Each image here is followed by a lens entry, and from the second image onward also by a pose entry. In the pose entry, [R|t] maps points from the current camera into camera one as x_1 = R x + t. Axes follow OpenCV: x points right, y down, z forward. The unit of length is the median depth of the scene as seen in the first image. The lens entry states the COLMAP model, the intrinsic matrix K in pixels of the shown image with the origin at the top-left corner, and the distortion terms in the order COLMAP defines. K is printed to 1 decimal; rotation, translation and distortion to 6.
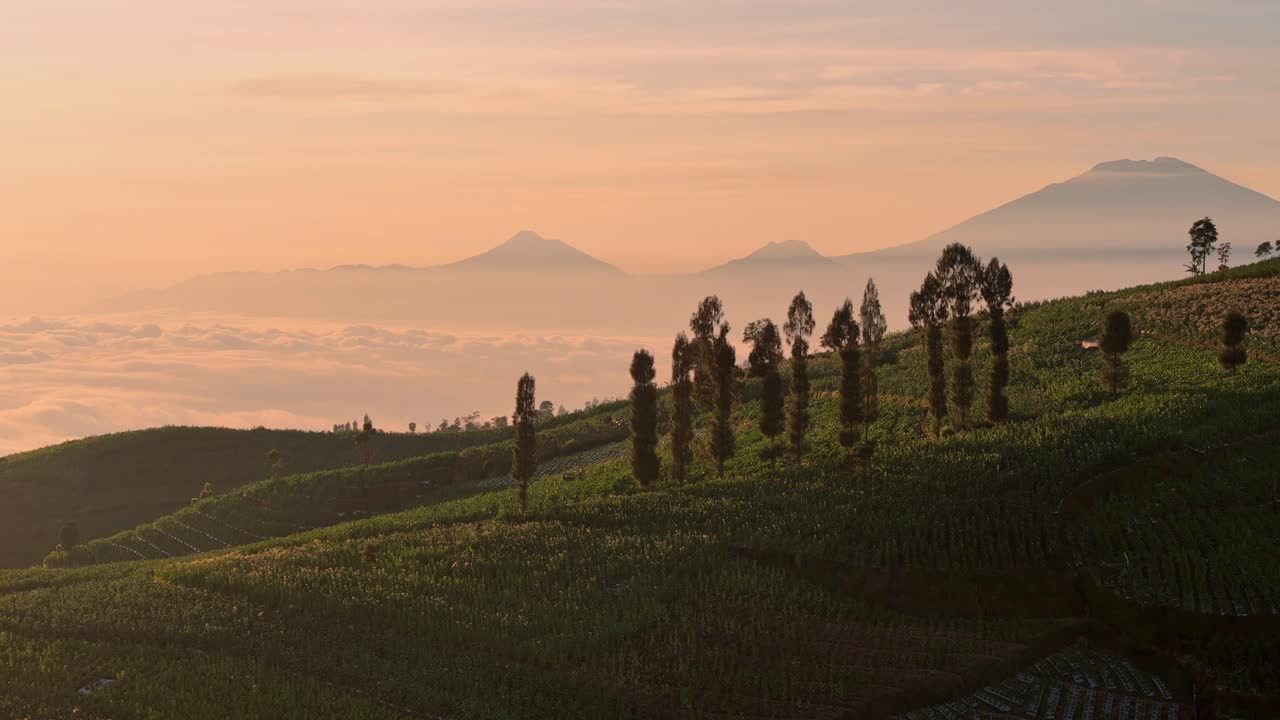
lens RADIAL K [[2754.9, 0, 640.0], [0, 2754.9, 360.0], [0, 0, 1]] dist [-0.273129, 0.021320]
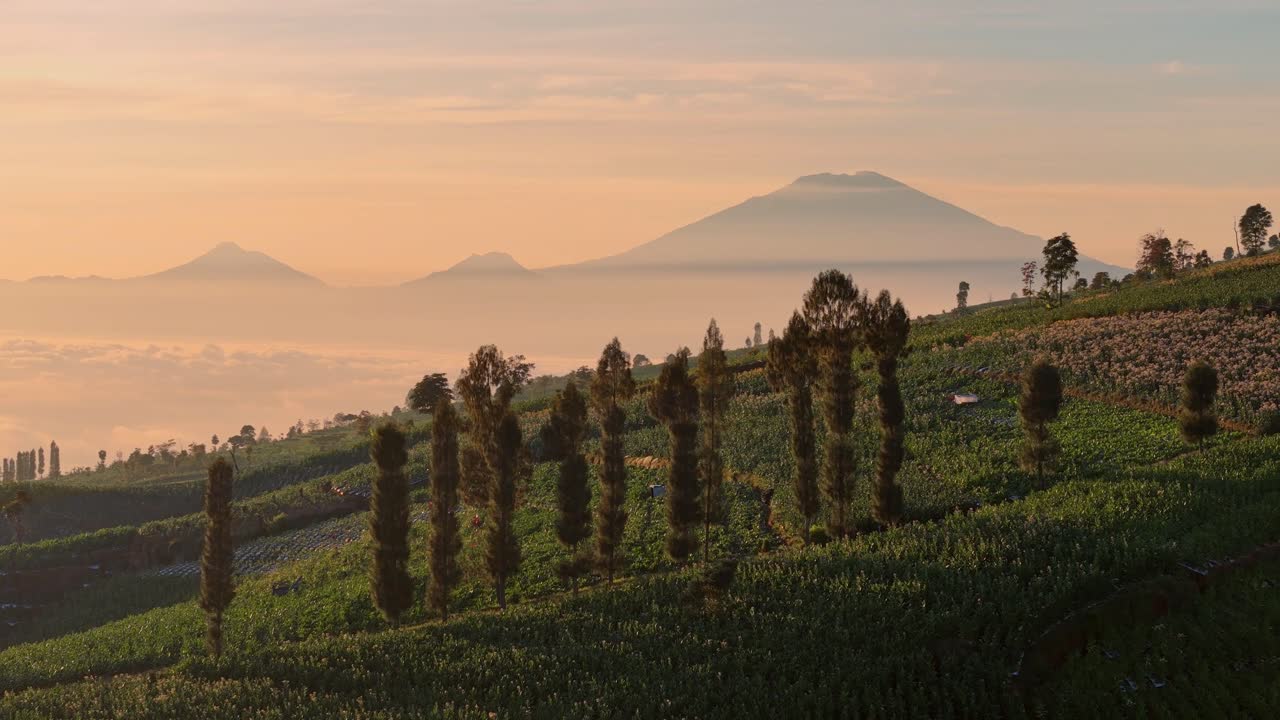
lens RADIAL K [[2574.6, 0, 640.0], [0, 2574.6, 360.0], [0, 0, 1]] dist [-0.179319, 0.108712]
pose [[0.993043, 0.000608, 0.117749, -0.012377], [-0.000480, 0.999999, -0.001113, -0.018580], [-0.117749, 0.001049, 0.993043, 0.346525]]
